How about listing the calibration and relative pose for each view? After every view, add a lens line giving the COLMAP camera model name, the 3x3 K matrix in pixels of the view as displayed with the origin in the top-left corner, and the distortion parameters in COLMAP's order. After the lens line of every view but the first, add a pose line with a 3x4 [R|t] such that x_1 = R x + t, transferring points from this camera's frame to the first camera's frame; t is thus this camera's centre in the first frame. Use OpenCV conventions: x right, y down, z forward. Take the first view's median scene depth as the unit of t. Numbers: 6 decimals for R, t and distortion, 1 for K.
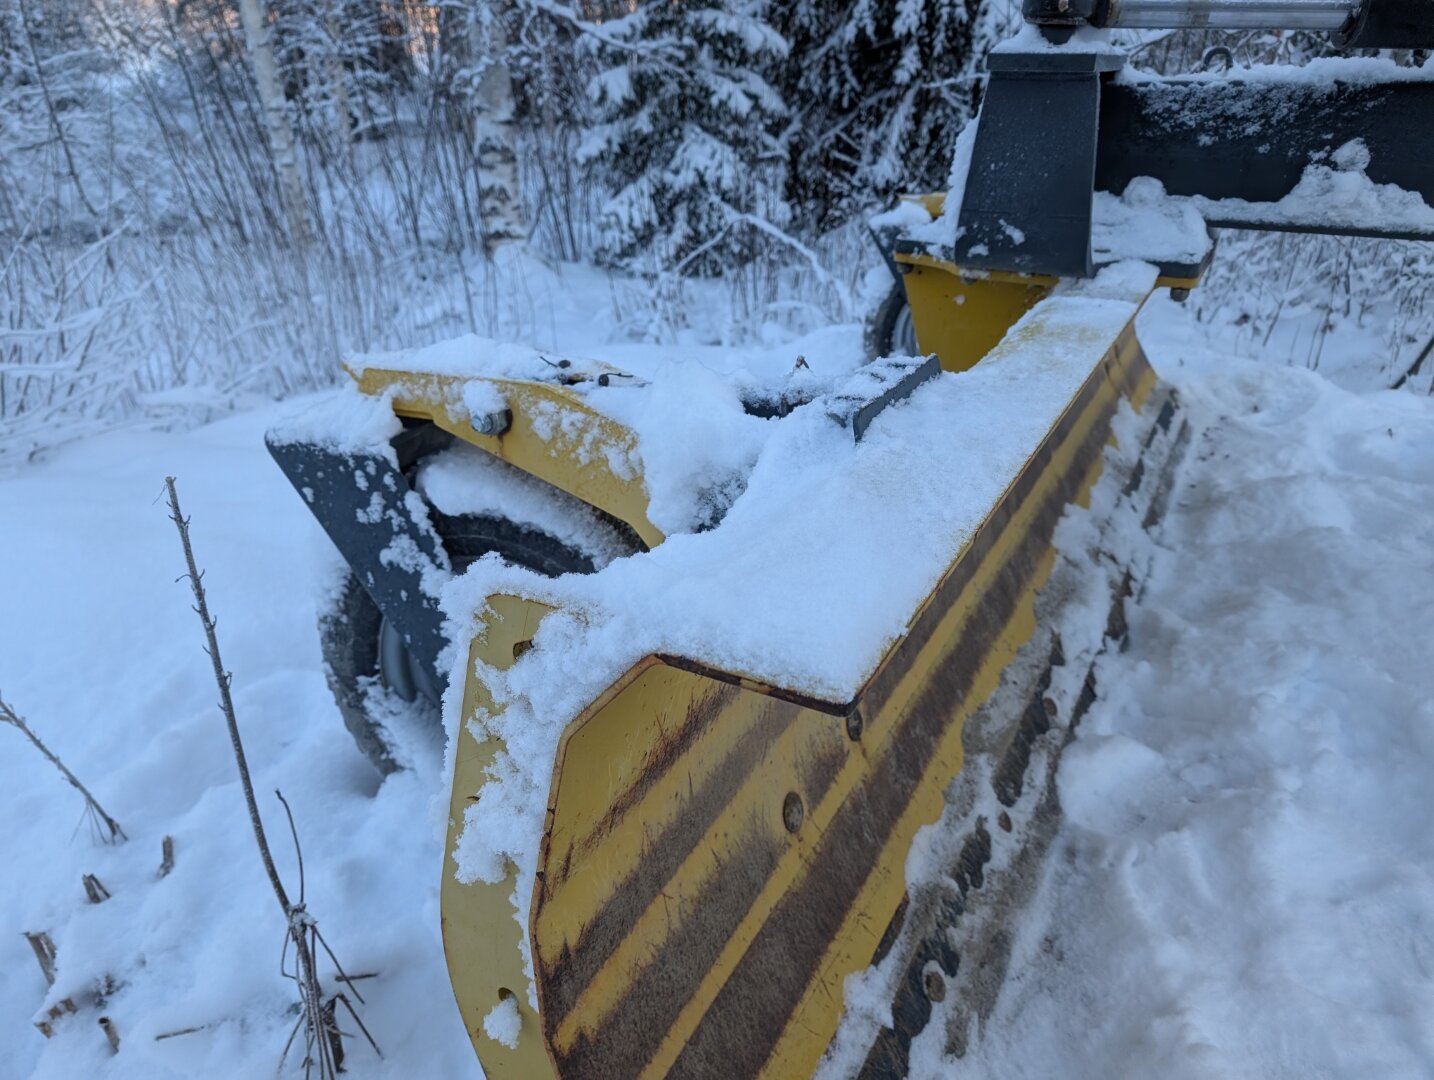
lens RADIAL K [[1025.0, 0, 711.6], [0, 1025.0, 543.2], [0, 0, 1]] dist [-0.001915, 0.000613]
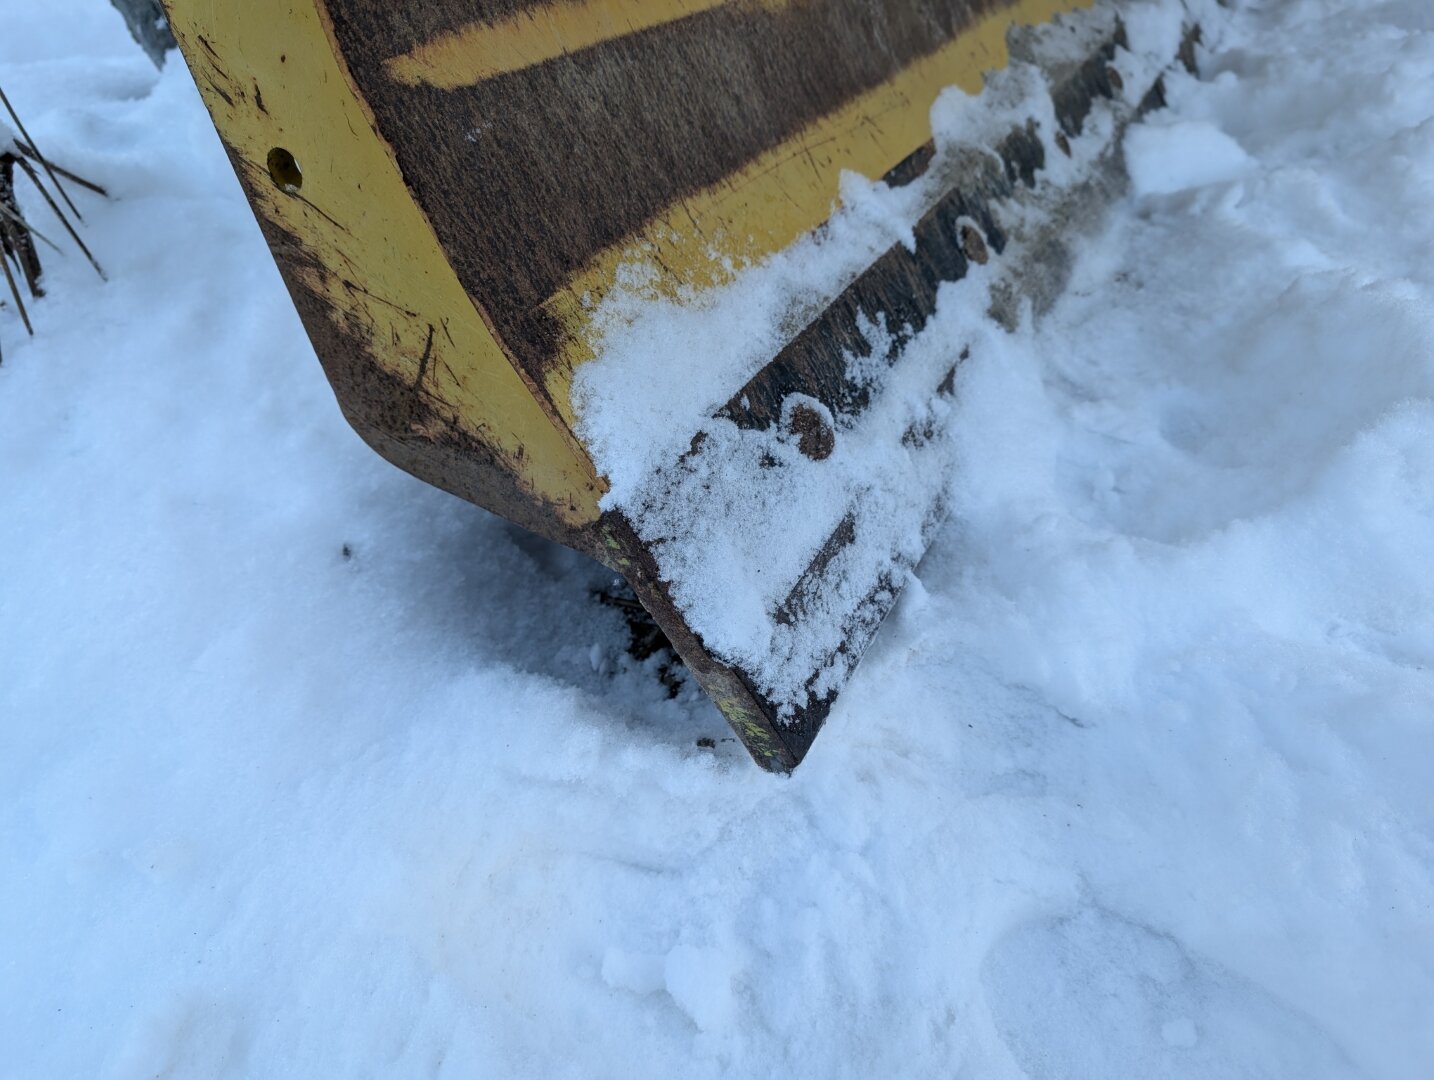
lens RADIAL K [[1025.0, 0, 708.4], [0, 1025.0, 542.4], [0, 0, 1]] dist [-0.001915, 0.000613]
pose [[0.999631, 0.004456, 0.026779, 0.028363], [-0.009698, 0.979962, 0.198949, 0.471442], [-0.025355, -0.199136, 0.979644, 0.303552]]
